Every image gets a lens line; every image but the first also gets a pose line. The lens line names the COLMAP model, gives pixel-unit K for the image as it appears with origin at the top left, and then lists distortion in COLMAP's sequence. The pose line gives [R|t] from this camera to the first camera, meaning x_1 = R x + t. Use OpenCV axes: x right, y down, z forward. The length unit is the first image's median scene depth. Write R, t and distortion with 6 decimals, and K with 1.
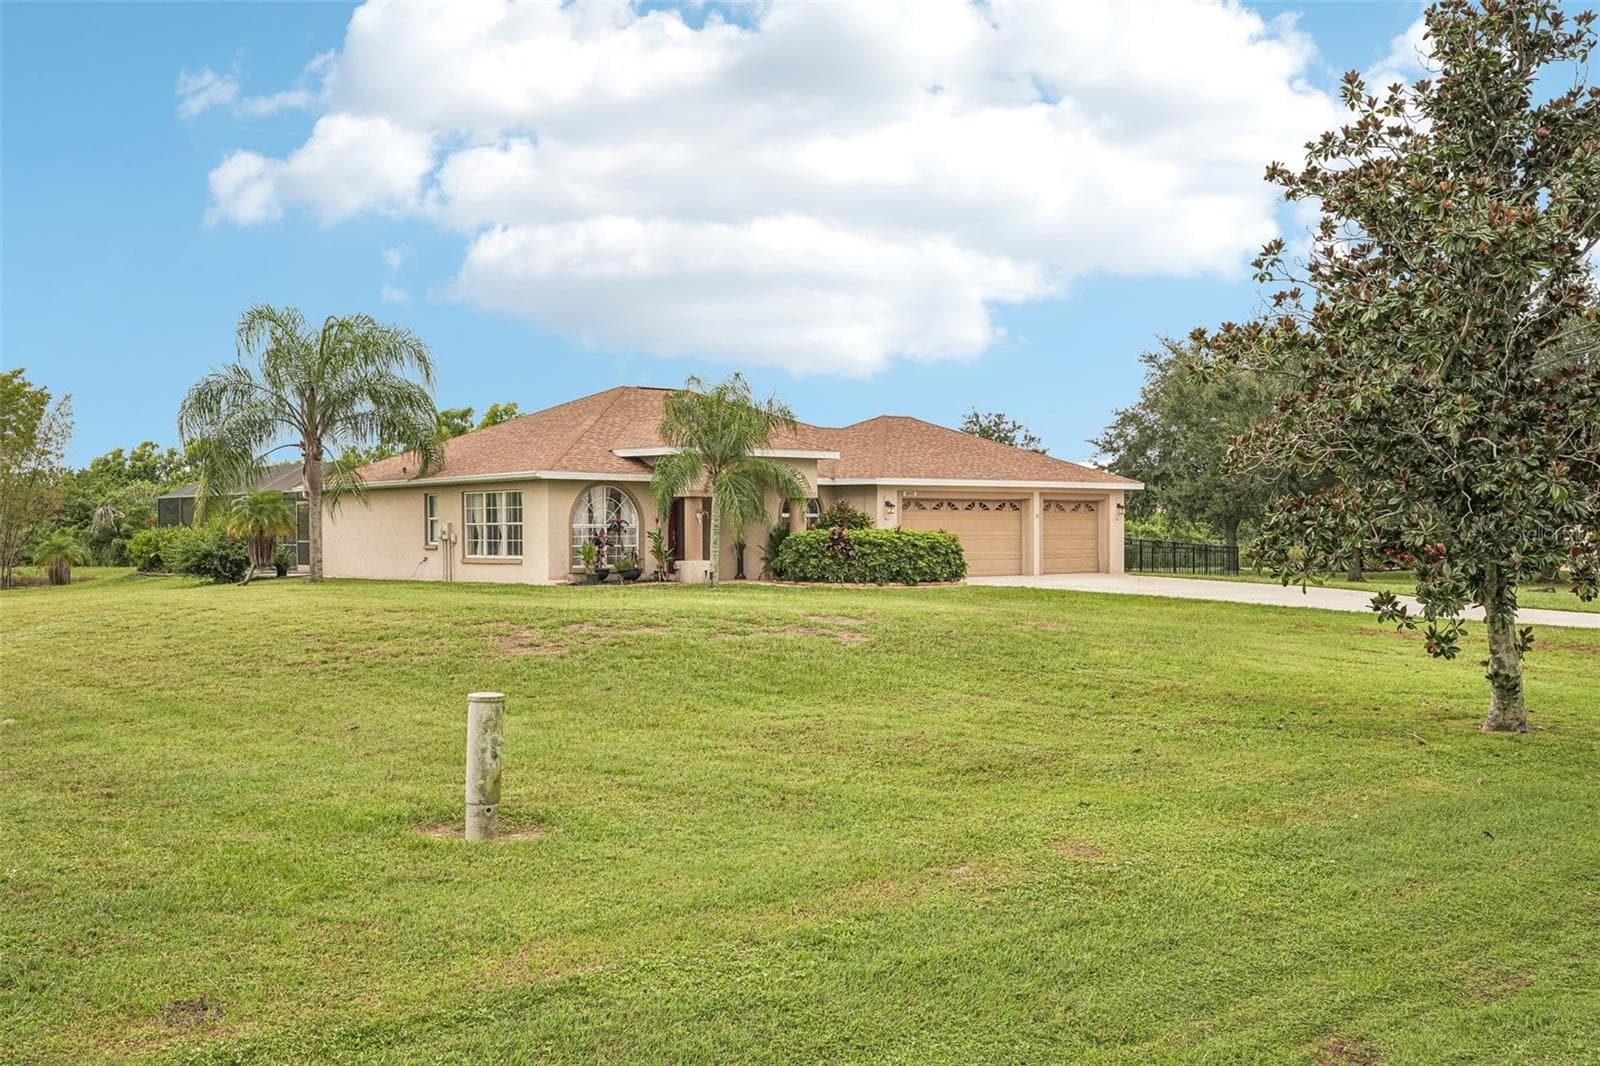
lens RADIAL K [[1575.3, 0, 796.2], [0, 1575.3, 536.3], [0, 0, 1]] dist [0.013558, 0.004555]
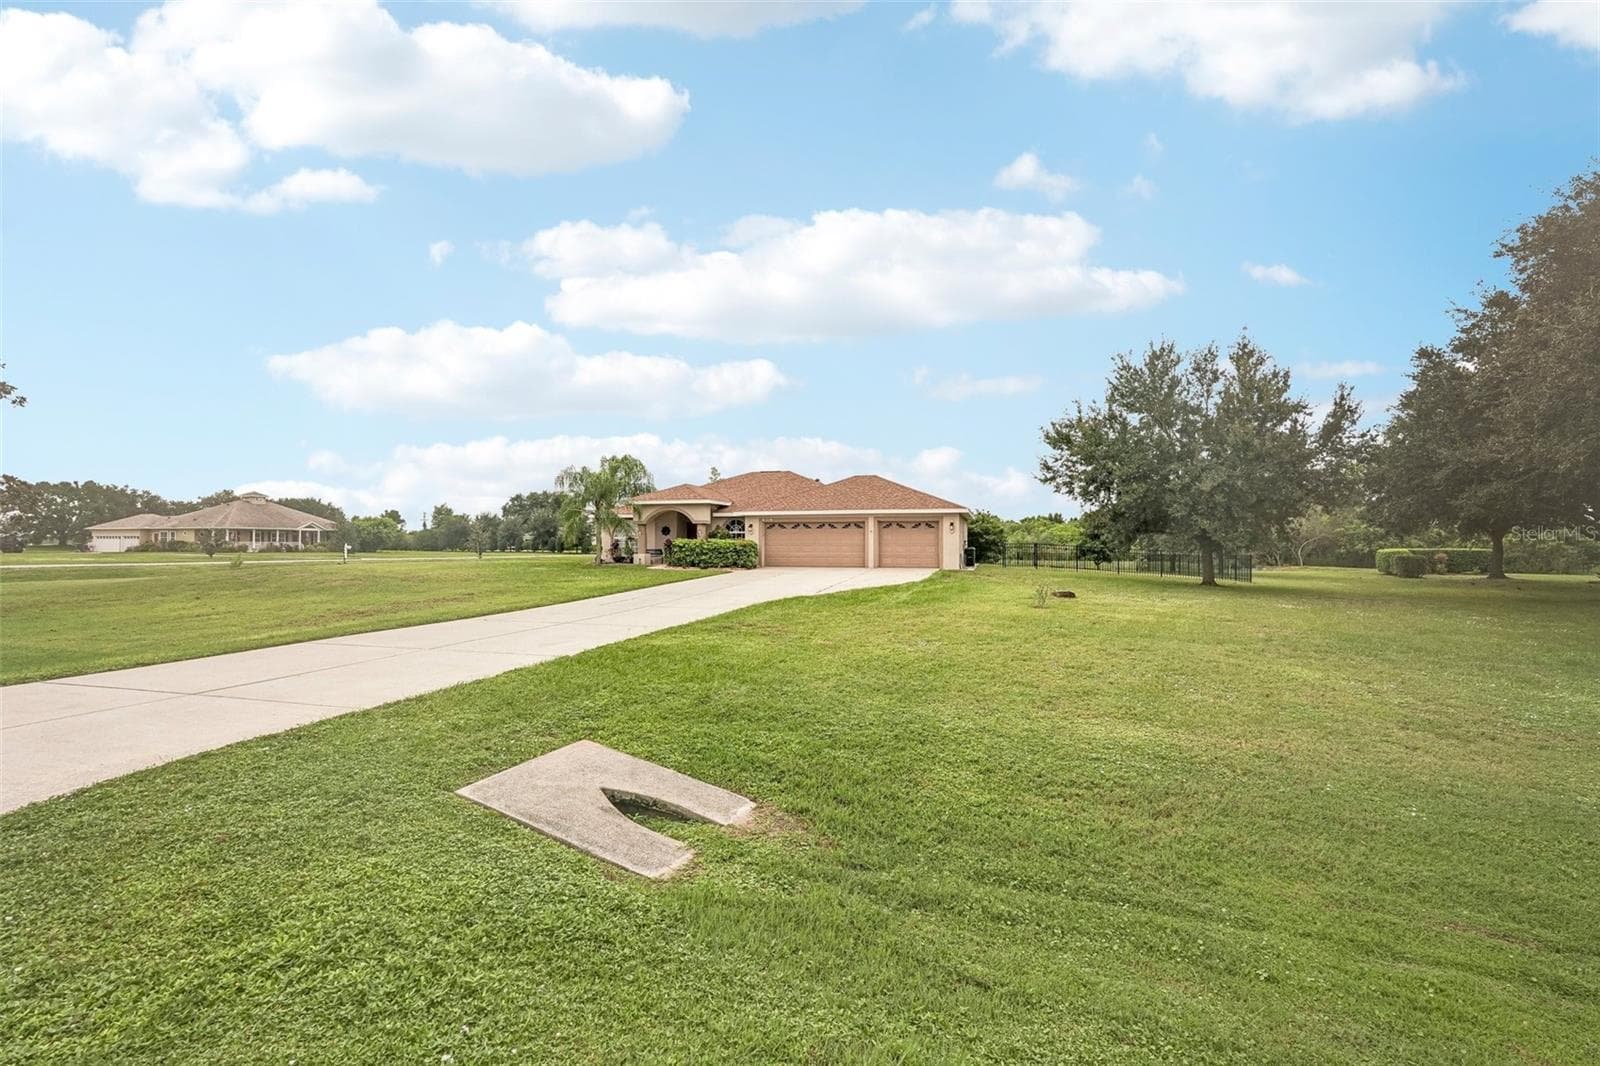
lens RADIAL K [[706.0, 0, 800.9], [0, 706.0, 537.1], [0, 0, 1]] dist [-0.002925, -0.000618]
pose [[0.558152, -0.005571, -0.829720, 0.720924], [-0.007466, 0.999903, -0.011736, 0.002026], [0.829705, 0.012745, 0.558056, 0.541994]]
